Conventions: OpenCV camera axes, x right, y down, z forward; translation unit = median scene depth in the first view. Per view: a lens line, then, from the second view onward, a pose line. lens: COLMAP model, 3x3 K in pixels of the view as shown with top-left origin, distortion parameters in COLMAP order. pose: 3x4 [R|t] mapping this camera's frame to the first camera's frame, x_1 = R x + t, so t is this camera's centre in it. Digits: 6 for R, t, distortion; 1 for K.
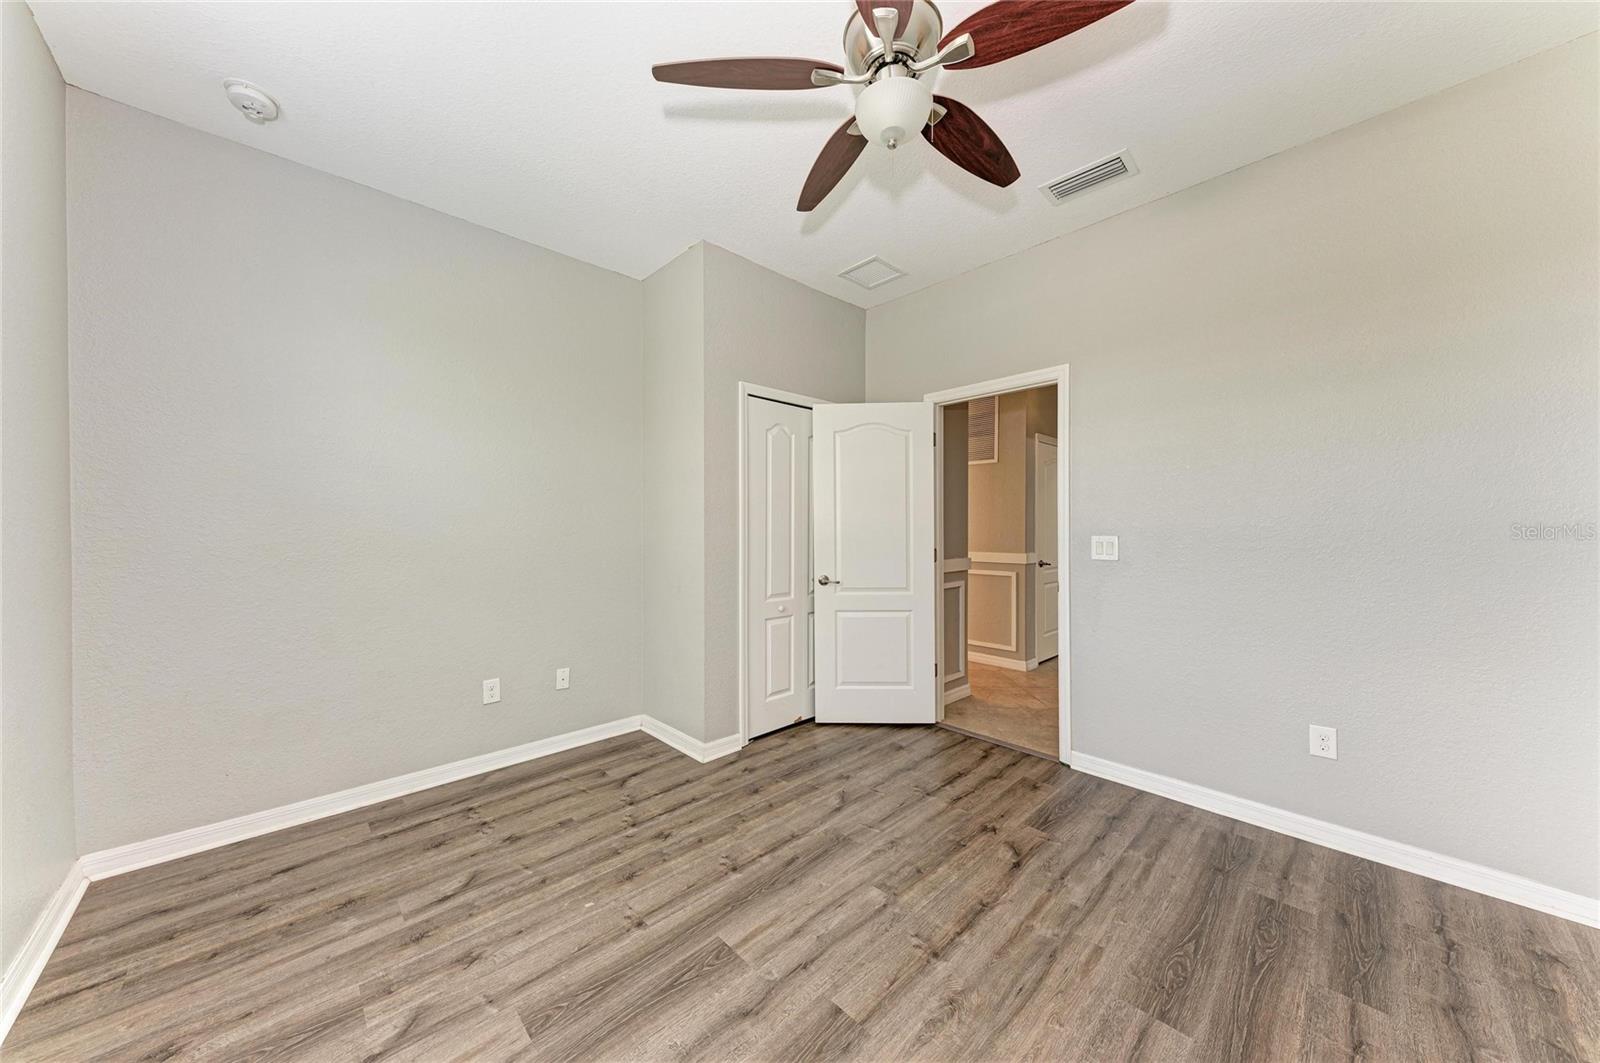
lens RADIAL K [[543.2, 0, 803.4], [0, 543.2, 534.5], [0, 0, 1]] dist [0.018900, -0.004442]
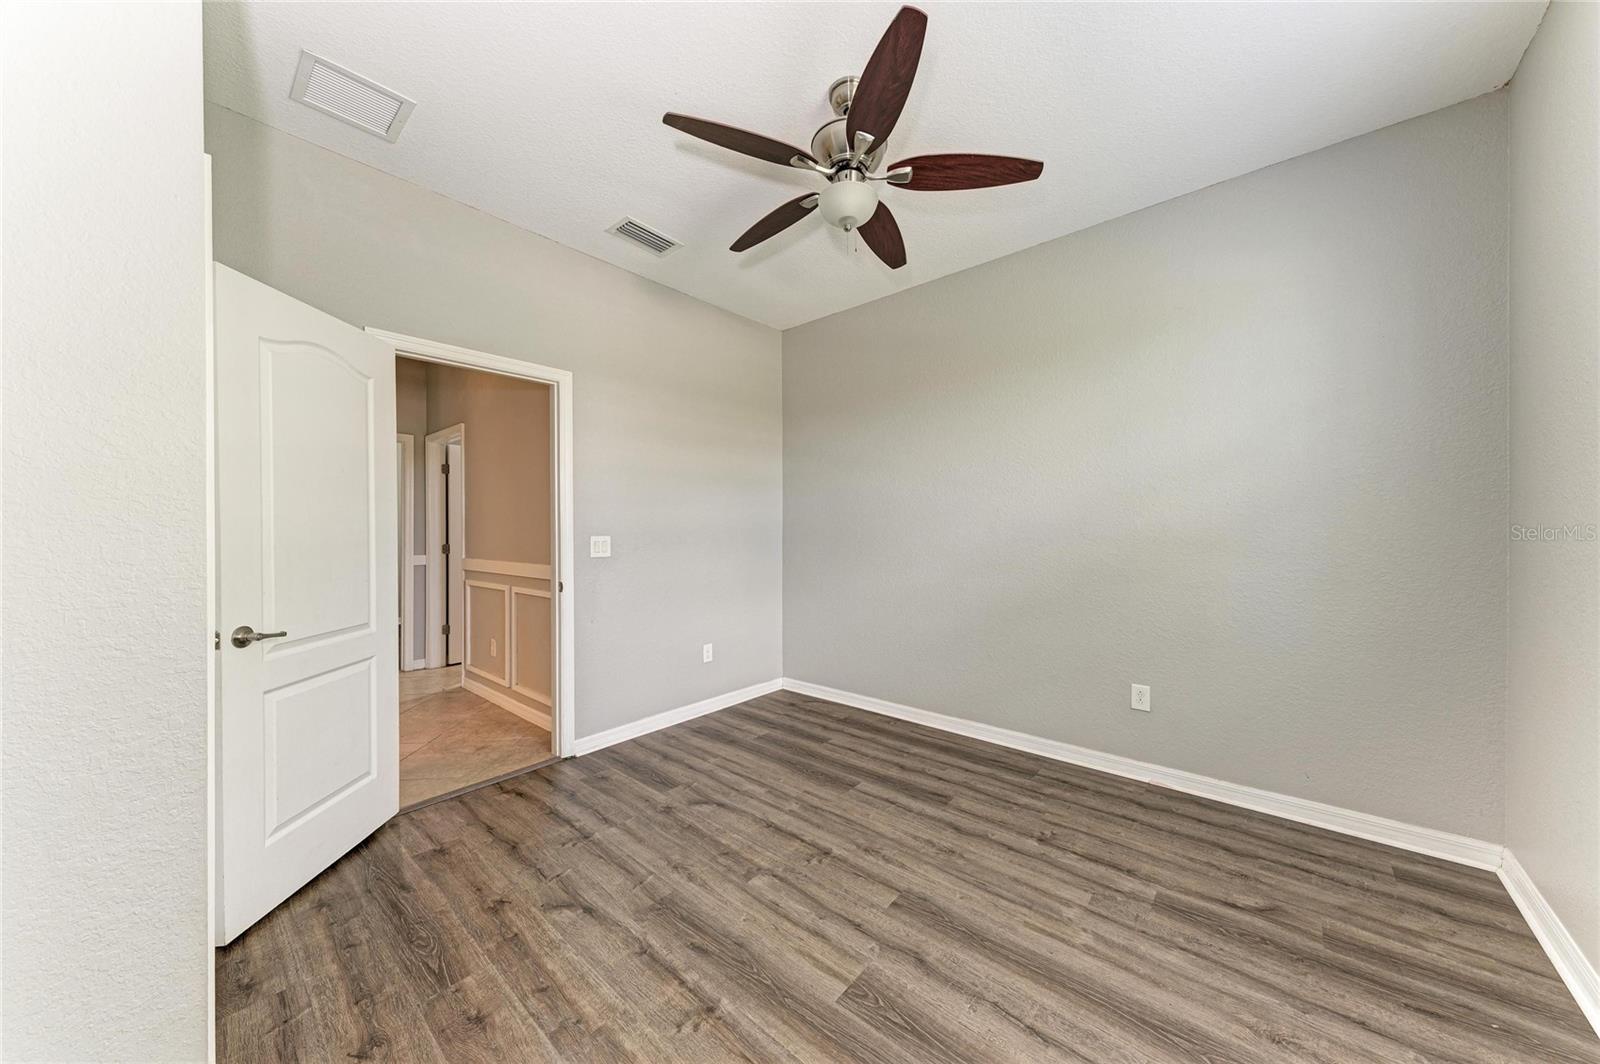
lens RADIAL K [[543.2, 0, 800.1], [0, 543.2, 525.8], [0, 0, 1]] dist [0.018900, -0.004442]
pose [[-0.091286, 0.008803, 0.995786, -0.753976], [0.015766, 0.999848, -0.007394, -0.002028], [-0.995700, 0.015024, -0.091411, 0.837968]]
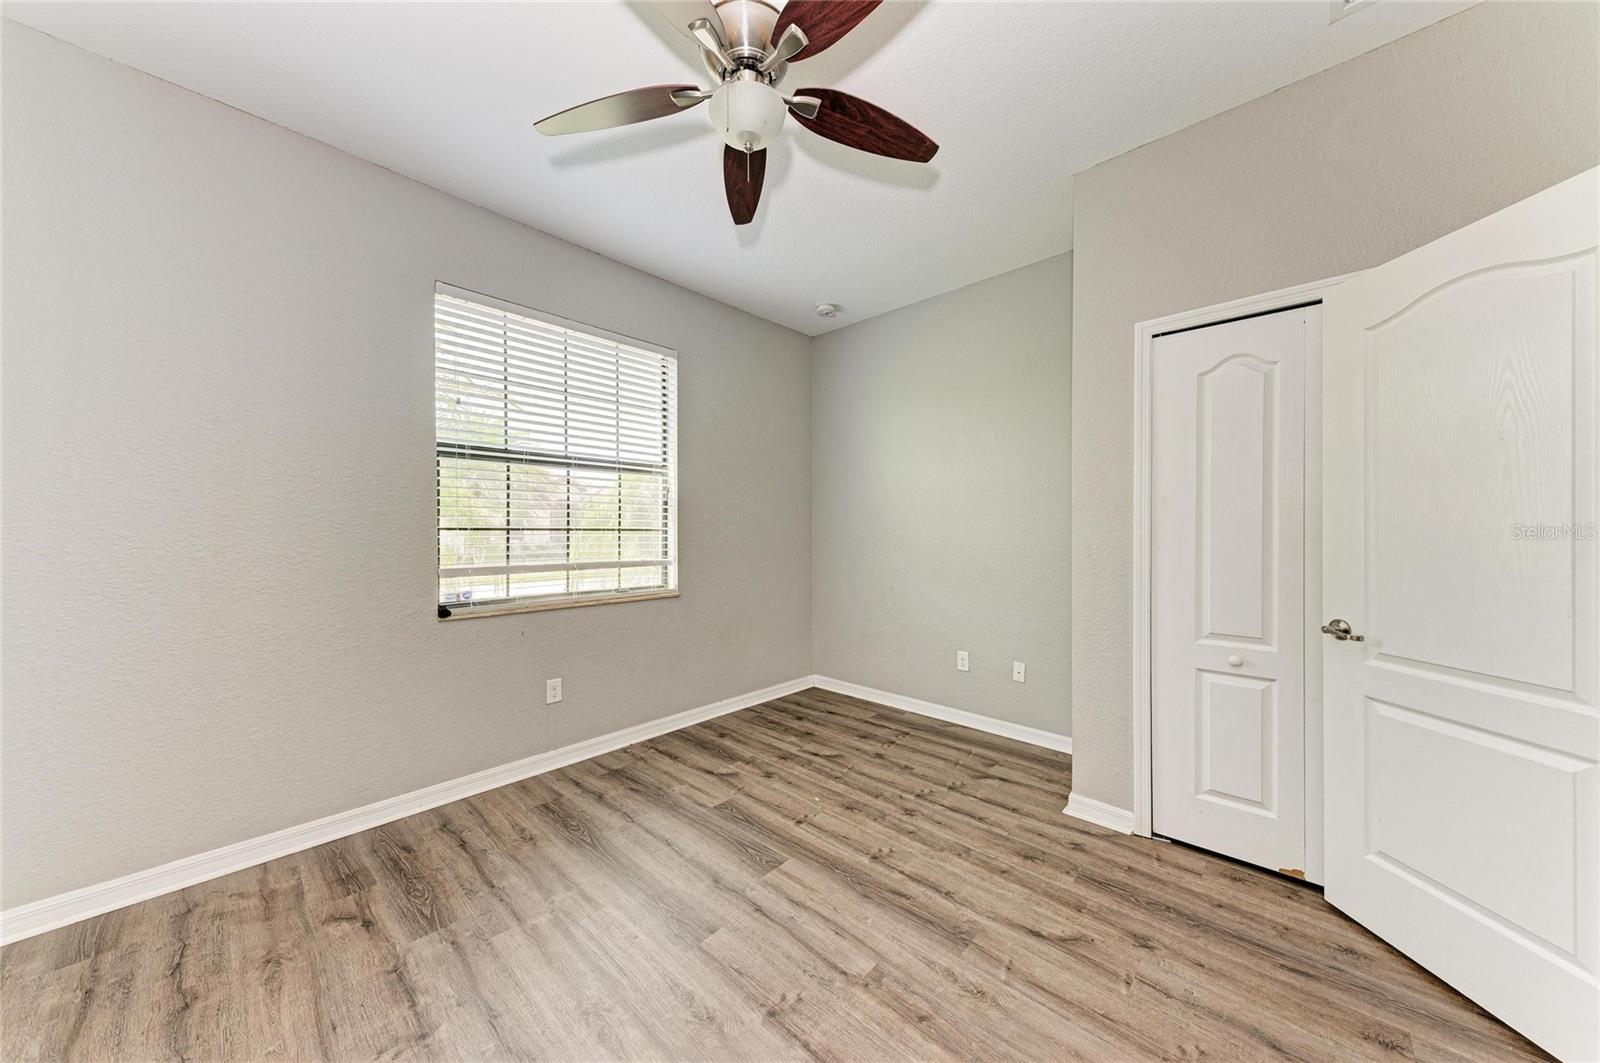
lens RADIAL K [[543.2, 0, 795.1], [0, 543.2, 533.8], [0, 0, 1]] dist [0.018900, -0.004442]
pose [[0.045799, 0.007340, -0.998924, 0.800158], [-0.007279, 0.999949, 0.007013, -0.007100], [0.998924, 0.006950, 0.045850, 0.710713]]
